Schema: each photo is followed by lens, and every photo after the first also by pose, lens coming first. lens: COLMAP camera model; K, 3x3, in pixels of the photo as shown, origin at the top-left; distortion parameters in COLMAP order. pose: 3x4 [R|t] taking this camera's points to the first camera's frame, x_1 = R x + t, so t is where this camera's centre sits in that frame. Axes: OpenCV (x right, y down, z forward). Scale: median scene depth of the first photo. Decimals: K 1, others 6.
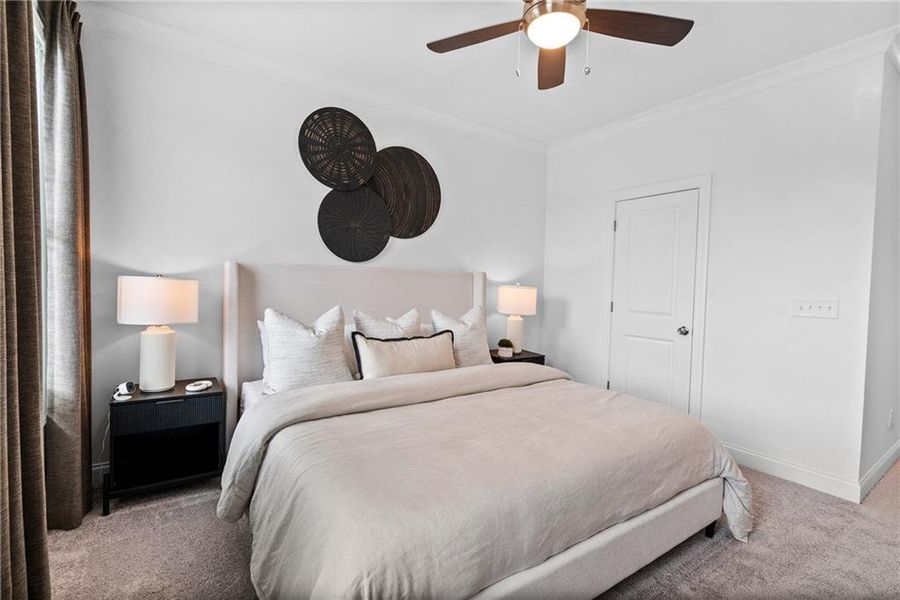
lens RADIAL K [[412.8, 0, 446.9], [0, 412.8, 299.1], [0, 0, 1]] dist [0.003076, 0.000276]
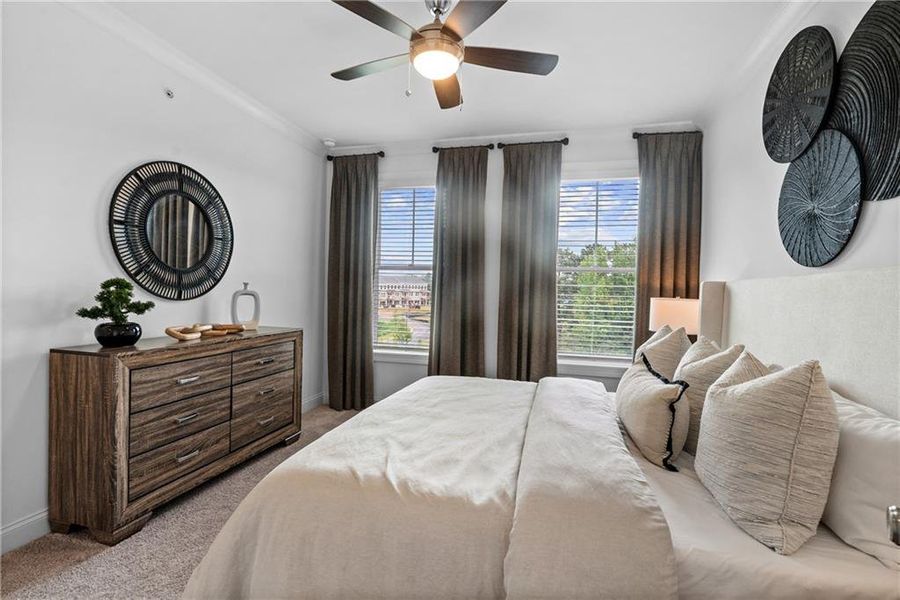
lens RADIAL K [[407.0, 0, 449.1], [0, 407.0, 303.0], [0, 0, 1]] dist [-0.012511, 0.000241]
pose [[-0.719901, -0.026458, -0.693573, 0.549799], [-0.064502, 0.997499, 0.028898, -0.020845], [0.691073, 0.065541, -0.719807, 1.054183]]
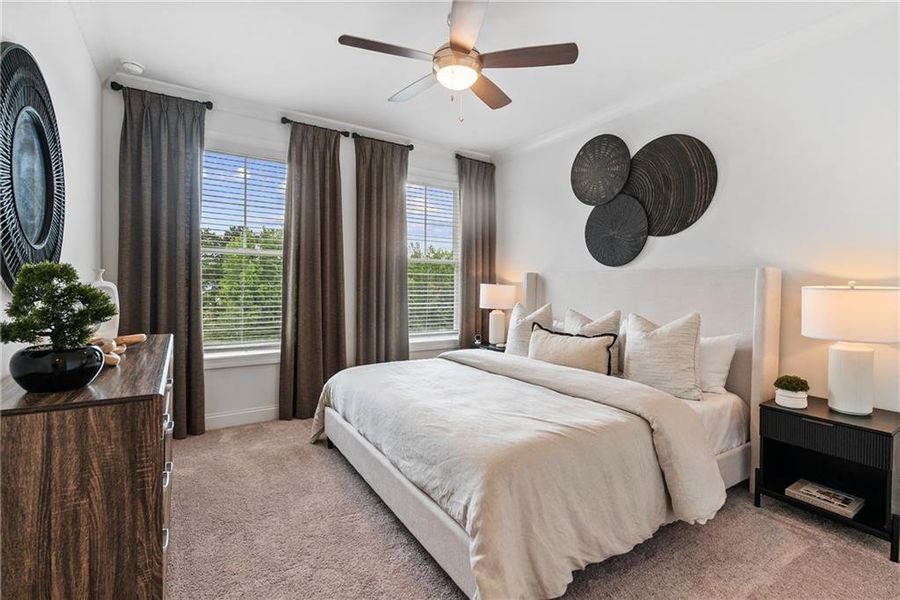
lens RADIAL K [[409.6, 0, 450.1], [0, 409.6, 291.7], [0, 0, 1]] dist [-0.002881, 0.000076]
pose [[0.012321, -0.008588, -0.999887, 0.840847], [-0.044880, 0.998951, -0.009133, 0.004732], [0.998916, 0.044988, 0.011923, 0.561301]]
